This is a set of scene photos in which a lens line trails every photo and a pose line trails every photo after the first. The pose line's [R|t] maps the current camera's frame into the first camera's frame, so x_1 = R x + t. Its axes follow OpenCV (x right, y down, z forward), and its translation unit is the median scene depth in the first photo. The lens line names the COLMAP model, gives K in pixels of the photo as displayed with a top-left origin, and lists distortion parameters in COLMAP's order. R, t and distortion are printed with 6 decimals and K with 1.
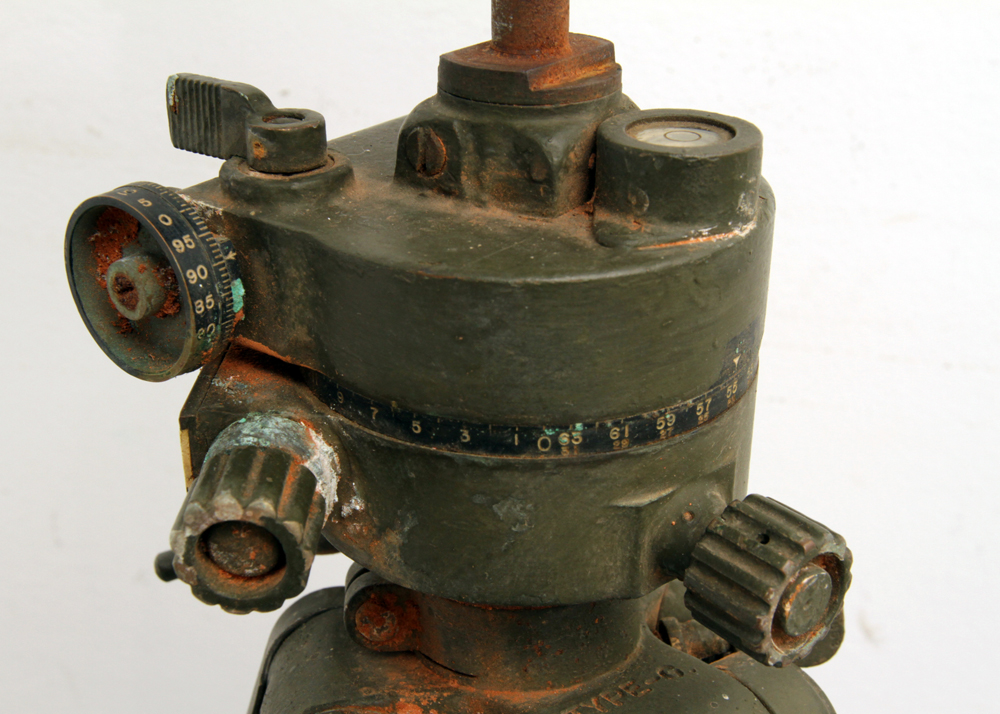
lens RADIAL K [[1317.9, 0, 498.9], [0, 1317.9, 357.6], [0, 0, 1]] dist [-0.046366, 0.000000]
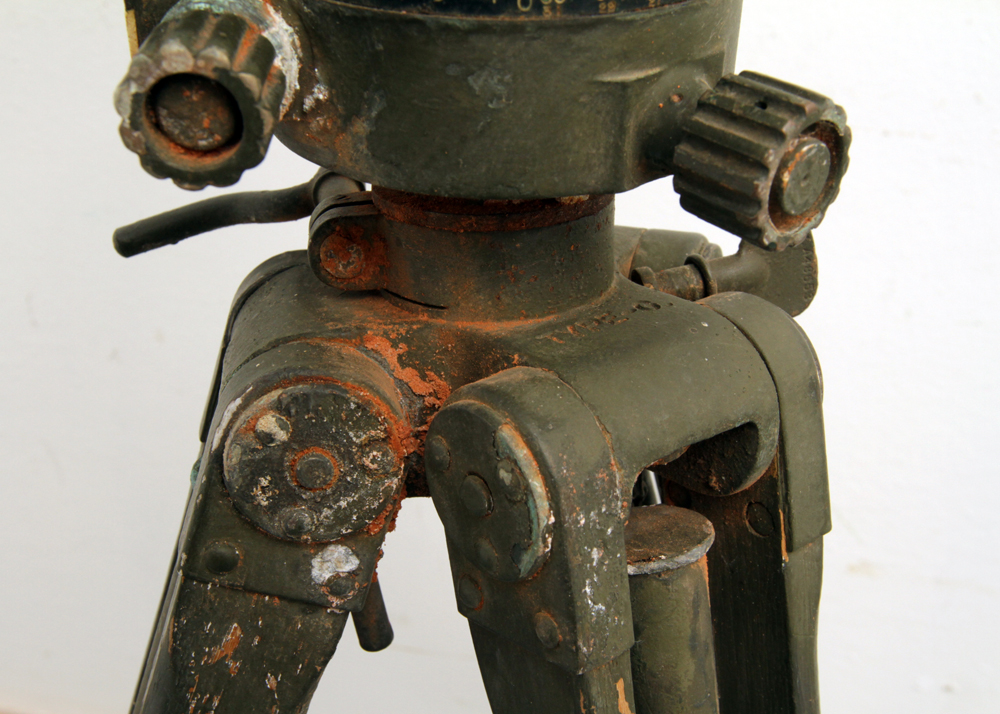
lens RADIAL K [[1199.4, 0, 497.3], [0, 1199.4, 356.2], [0, 0, 1]] dist [-0.056991, 0.000000]
pose [[0.999186, -0.005510, 0.039961, -0.018367], [0.000810, 0.993170, 0.116677, 0.205039], [-0.040331, -0.116550, 0.992366, 0.143280]]
